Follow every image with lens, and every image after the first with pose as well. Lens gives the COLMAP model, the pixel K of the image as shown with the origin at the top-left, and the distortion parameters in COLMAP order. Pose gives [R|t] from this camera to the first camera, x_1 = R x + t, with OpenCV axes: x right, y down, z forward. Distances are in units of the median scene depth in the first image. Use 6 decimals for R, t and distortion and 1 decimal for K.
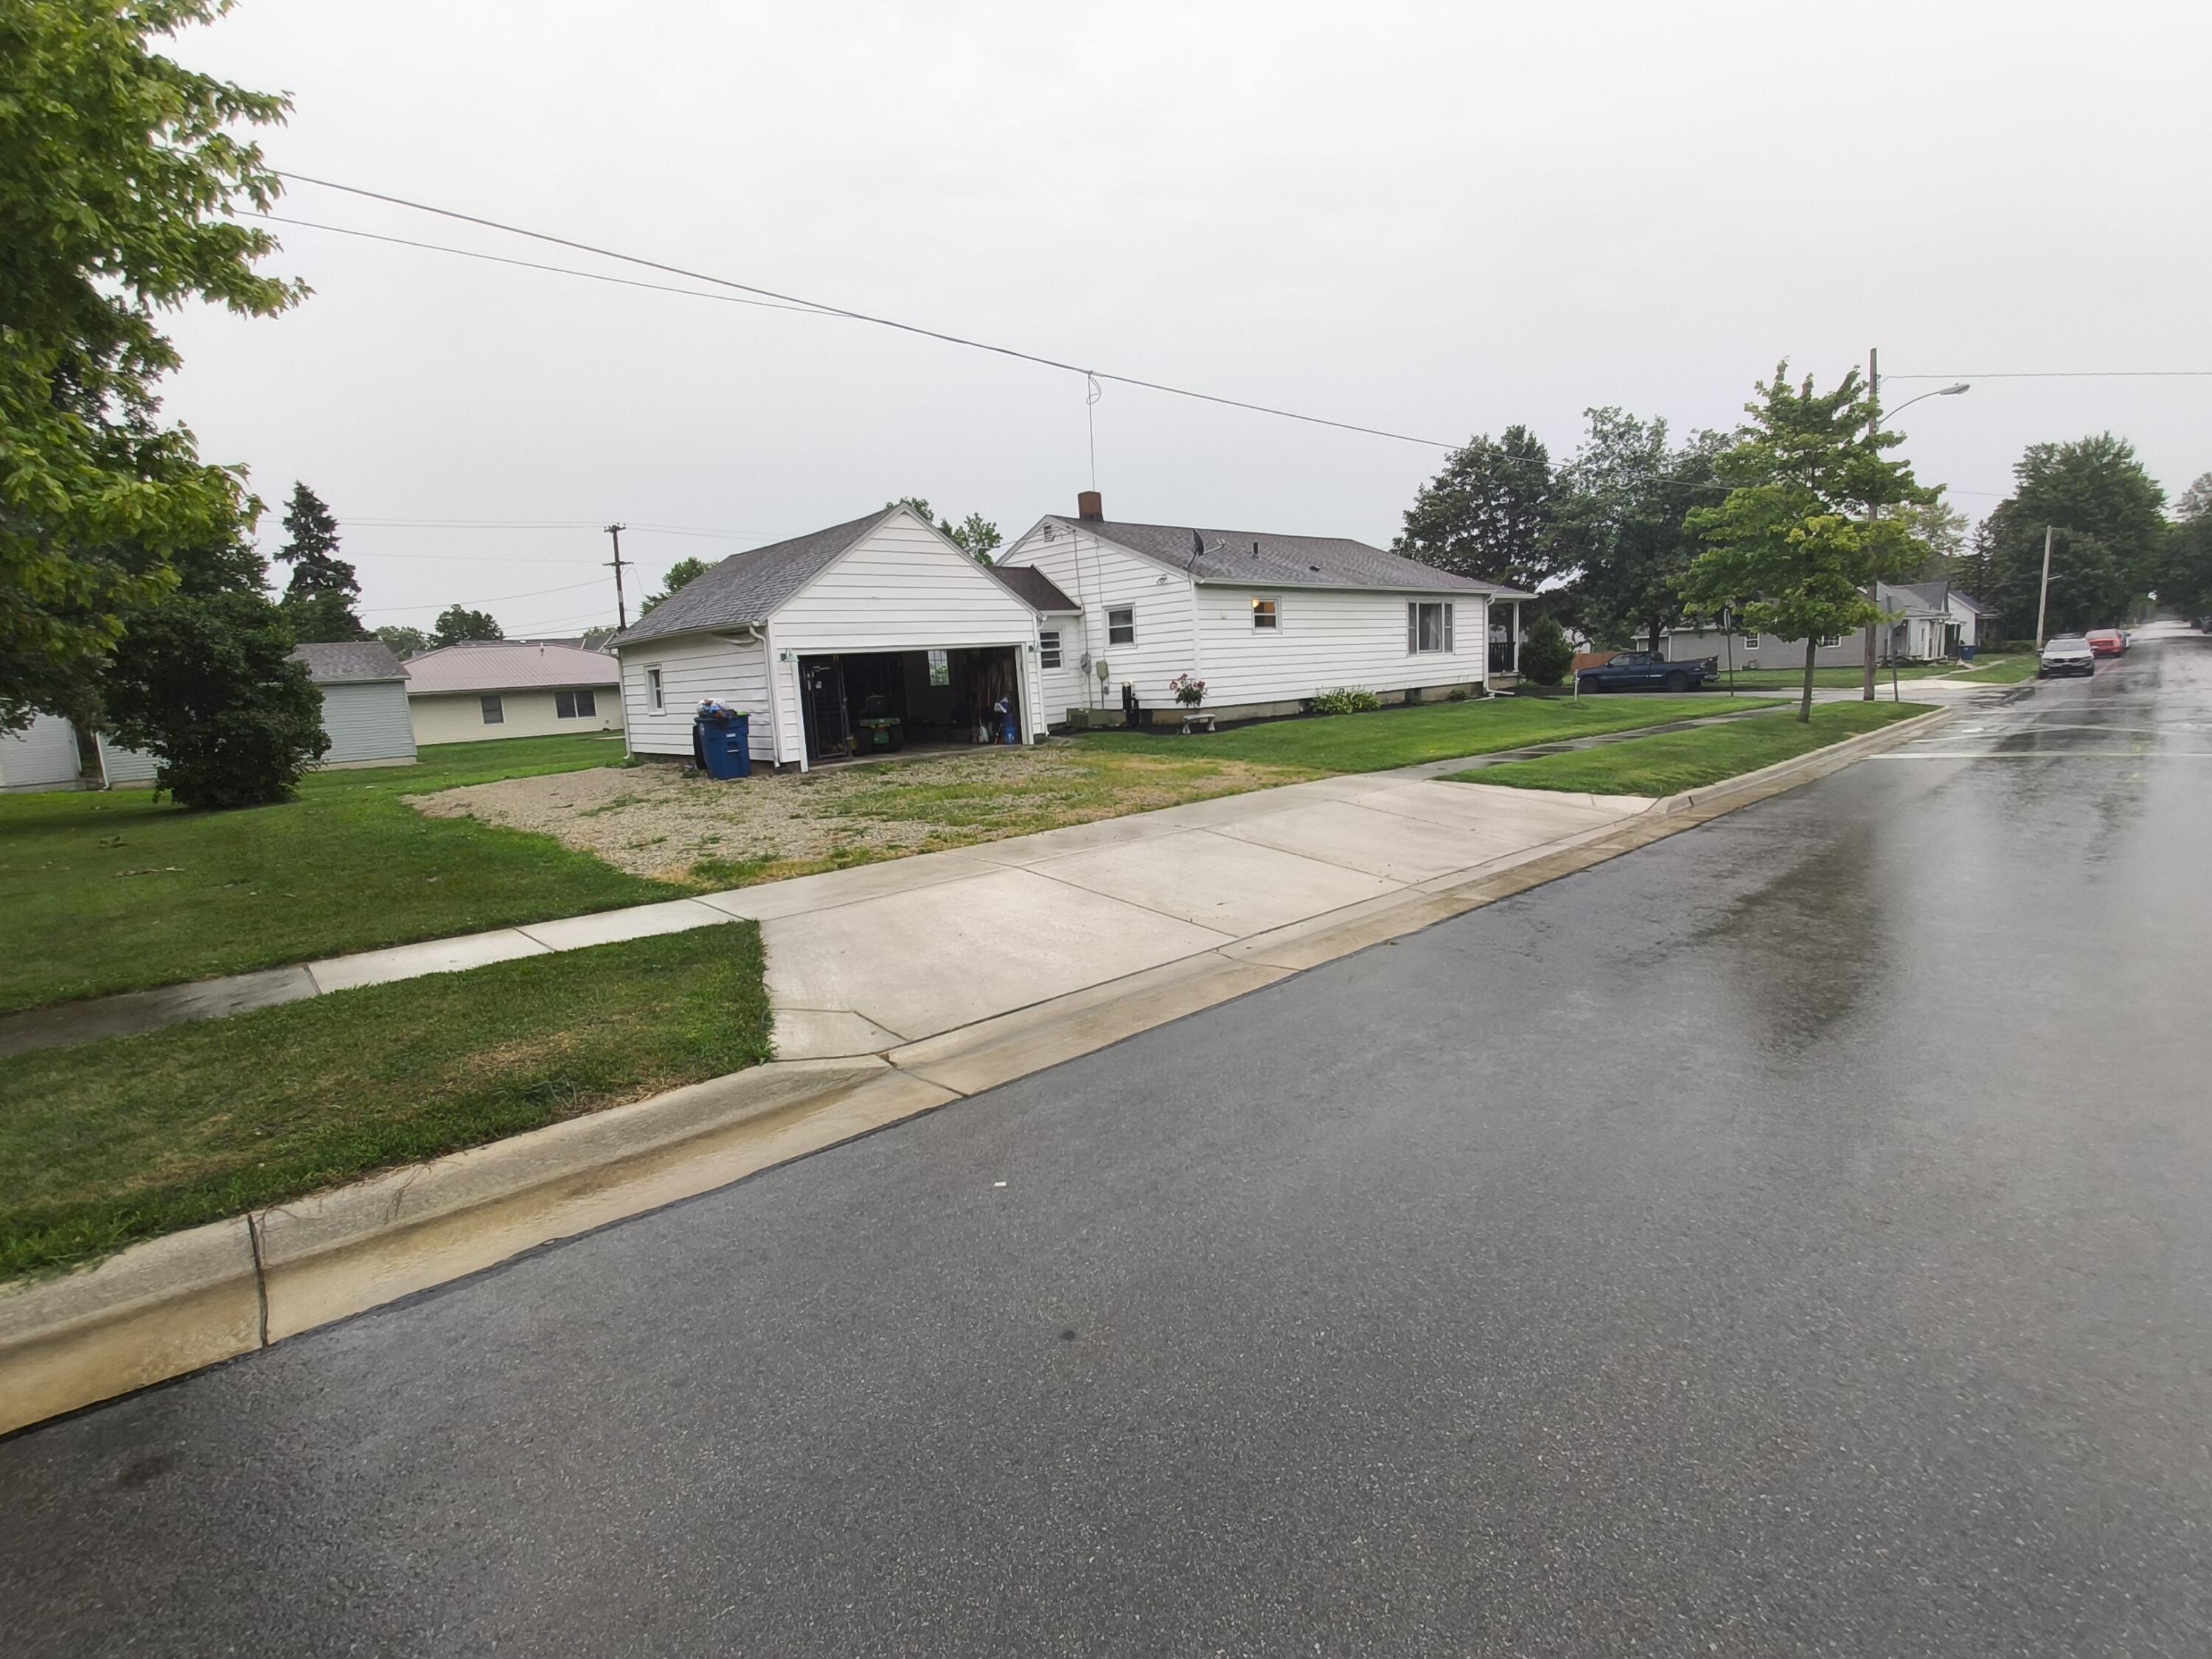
lens RADIAL K [[1022.4, 0, 1102.3], [0, 1022.4, 830.0], [0, 0, 1]] dist [0.000150, -0.013214]
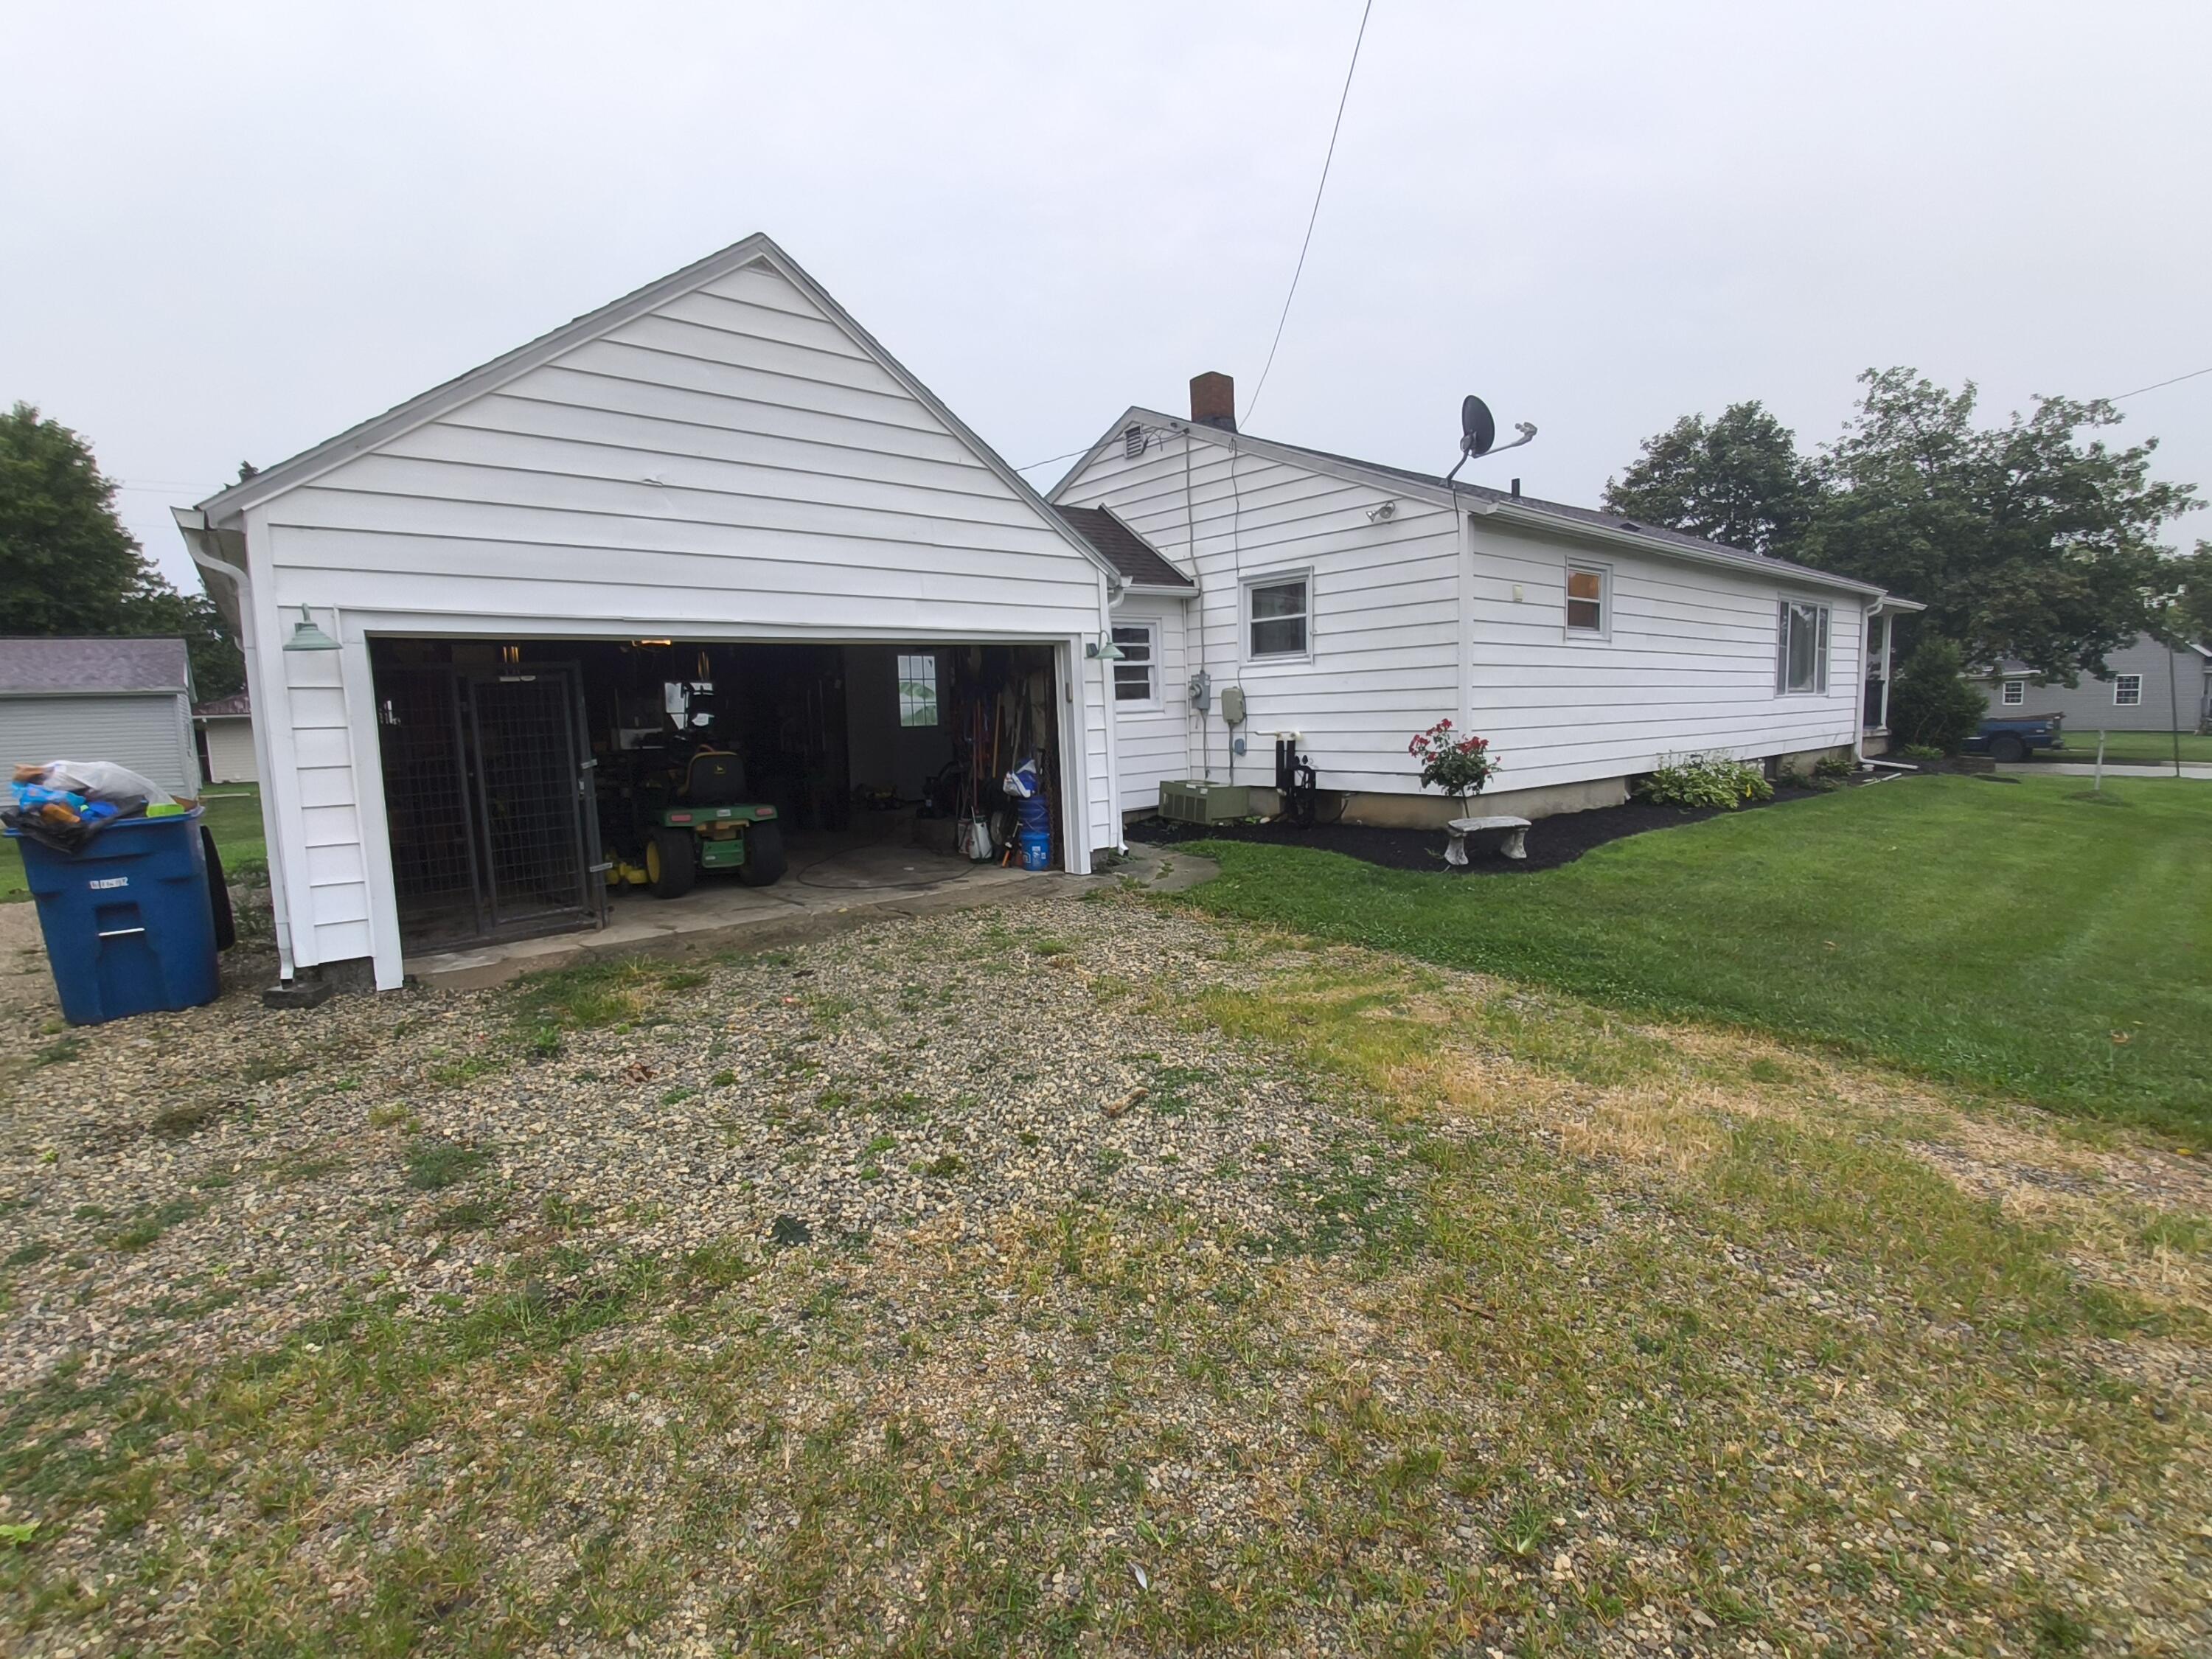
lens RADIAL K [[1022.4, 0, 1102.3], [0, 1022.4, 830.0], [0, 0, 1]] dist [0.000150, -0.013214]
pose [[0.997874, 0.033692, -0.055792, -0.034506], [-0.035704, 0.998733, -0.035451, -0.077424], [0.054527, 0.037367, 0.997813, 0.508092]]
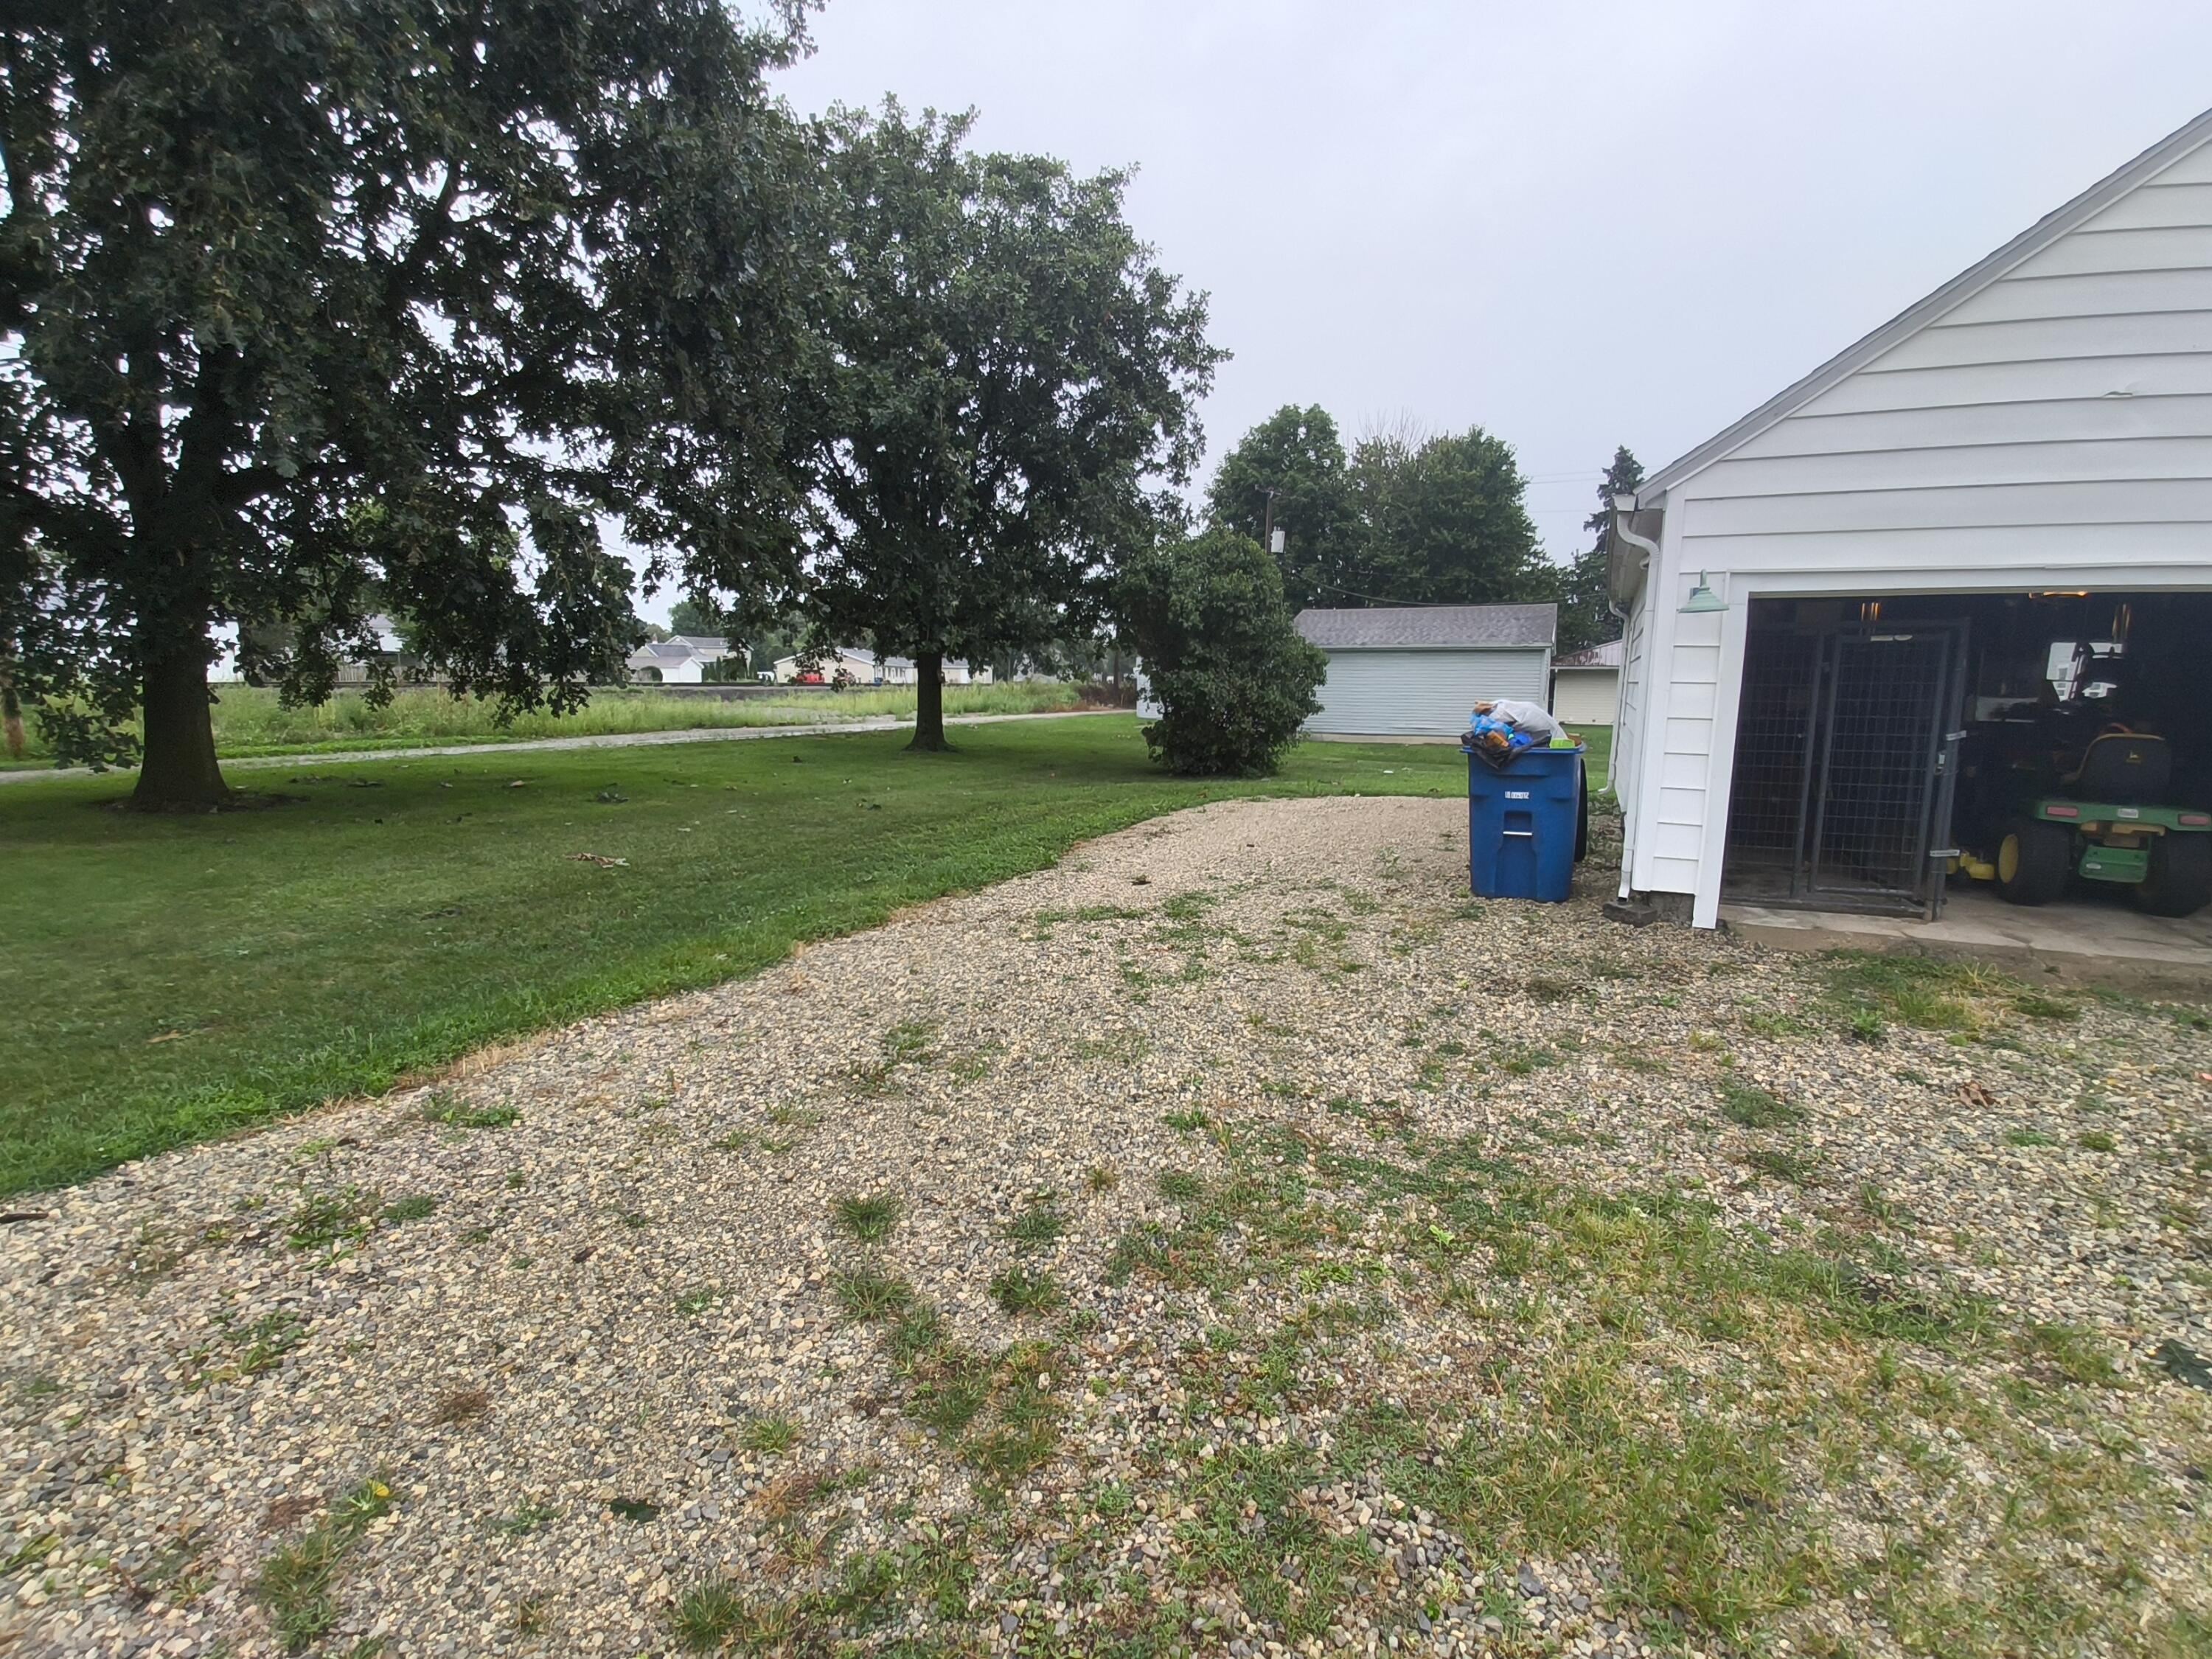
lens RADIAL K [[1009.6, 0, 1095.1], [0, 1009.6, 832.0], [0, 0, 1]] dist [-0.001317, -0.015945]
pose [[0.359359, 0.197786, -0.911999, -0.041204], [-0.174317, 0.974308, 0.142612, -0.075793], [0.916774, 0.107728, 0.384603, 0.497327]]
